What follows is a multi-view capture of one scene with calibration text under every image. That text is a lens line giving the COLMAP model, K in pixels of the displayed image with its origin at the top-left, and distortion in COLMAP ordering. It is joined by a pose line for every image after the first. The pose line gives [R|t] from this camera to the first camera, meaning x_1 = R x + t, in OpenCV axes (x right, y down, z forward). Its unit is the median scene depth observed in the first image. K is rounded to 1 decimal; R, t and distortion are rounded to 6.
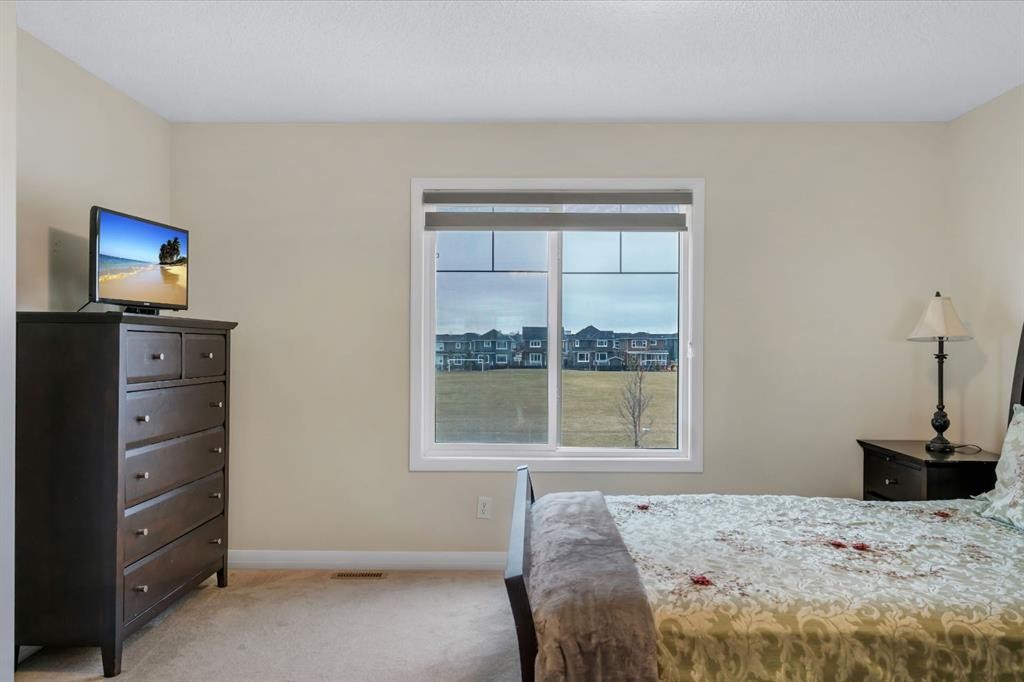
lens RADIAL K [[761.0, 0, 512.1], [0, 761.0, 341.3], [0, 0, 1]] dist [0.002141, 0.001087]
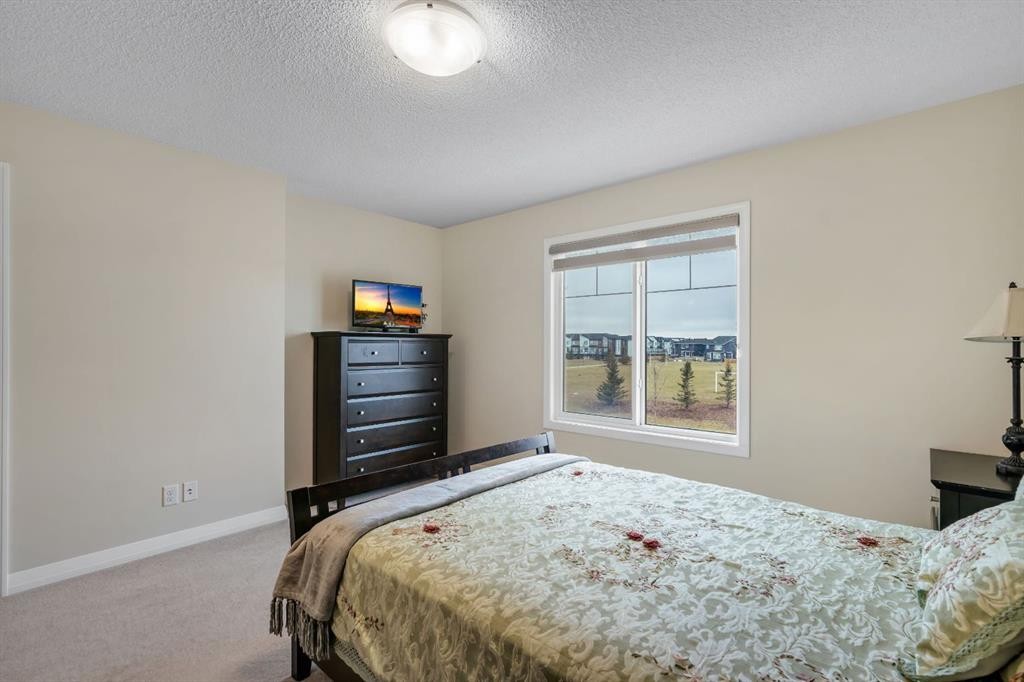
lens RADIAL K [[462.1, 0, 511.9], [0, 462.1, 343.8], [0, 0, 1]] dist [-0.010623, 0.004700]
pose [[0.761429, -0.004818, -0.648230, 0.588303], [0.004850, 0.999987, -0.001736, 0.000199], [0.648230, -0.001822, 0.761442, 0.332330]]
